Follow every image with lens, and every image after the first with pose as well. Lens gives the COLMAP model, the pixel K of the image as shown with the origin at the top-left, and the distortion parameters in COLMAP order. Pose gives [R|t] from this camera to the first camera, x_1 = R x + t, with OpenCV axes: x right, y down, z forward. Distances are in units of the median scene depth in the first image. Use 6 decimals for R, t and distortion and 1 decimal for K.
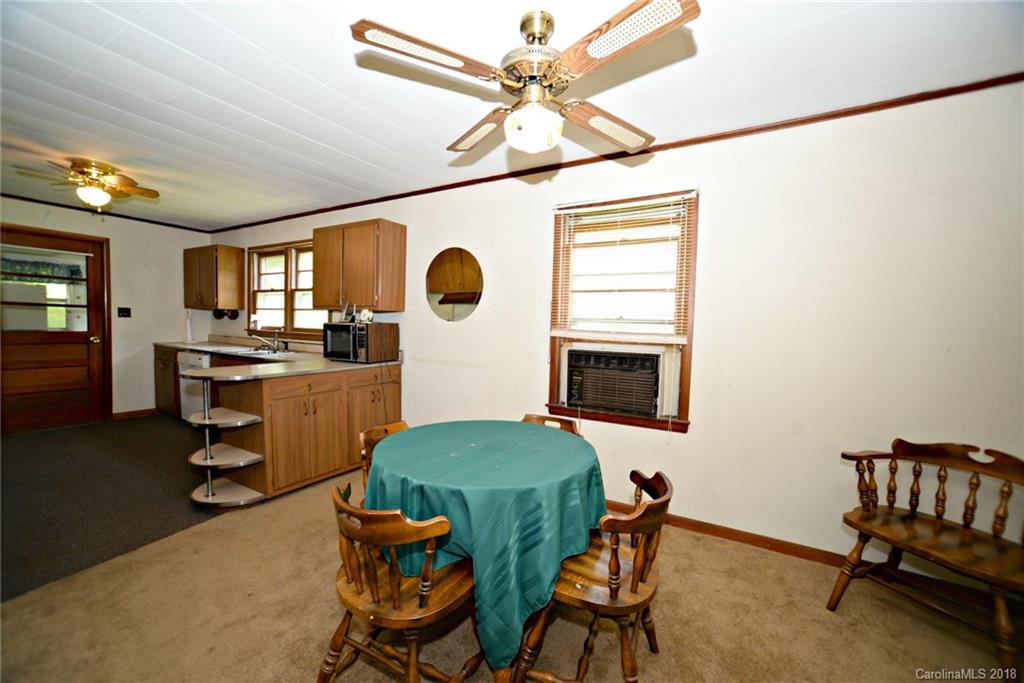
lens RADIAL K [[425.9, 0, 510.9], [0, 425.9, 344.5], [0, 0, 1]] dist [-0.041547, 0.028714]
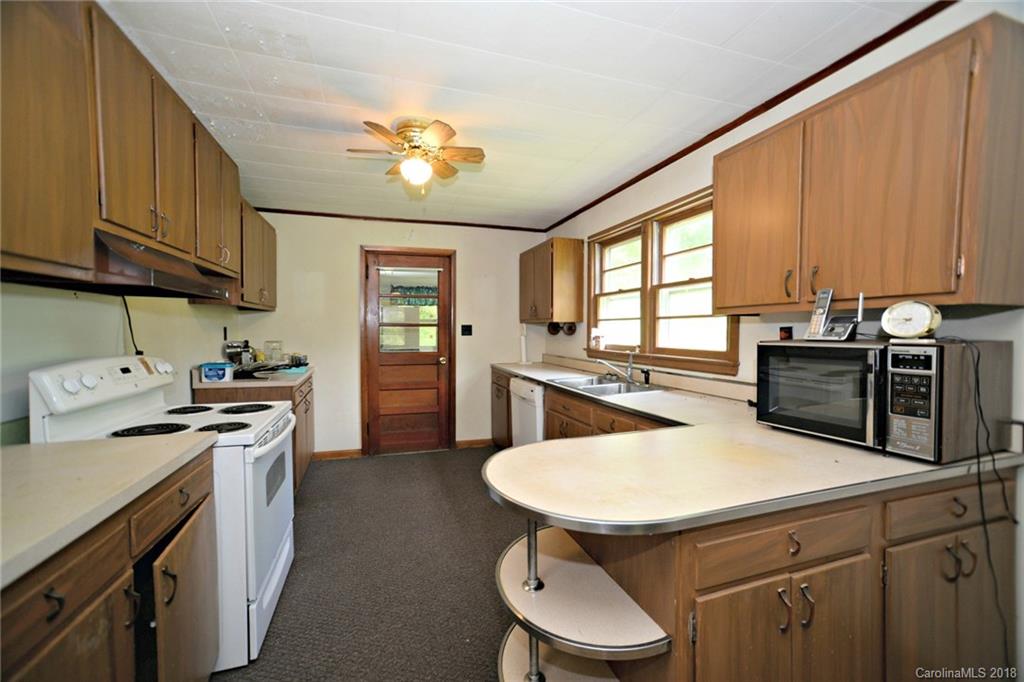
lens RADIAL K [[425.9, 0, 510.9], [0, 425.9, 344.0], [0, 0, 1]] dist [-0.041547, 0.028714]
pose [[0.765871, -0.006036, -0.642965, -0.268743], [-0.011240, 0.999677, -0.022773, -0.027378], [0.642896, 0.024668, 0.765557, 0.373299]]
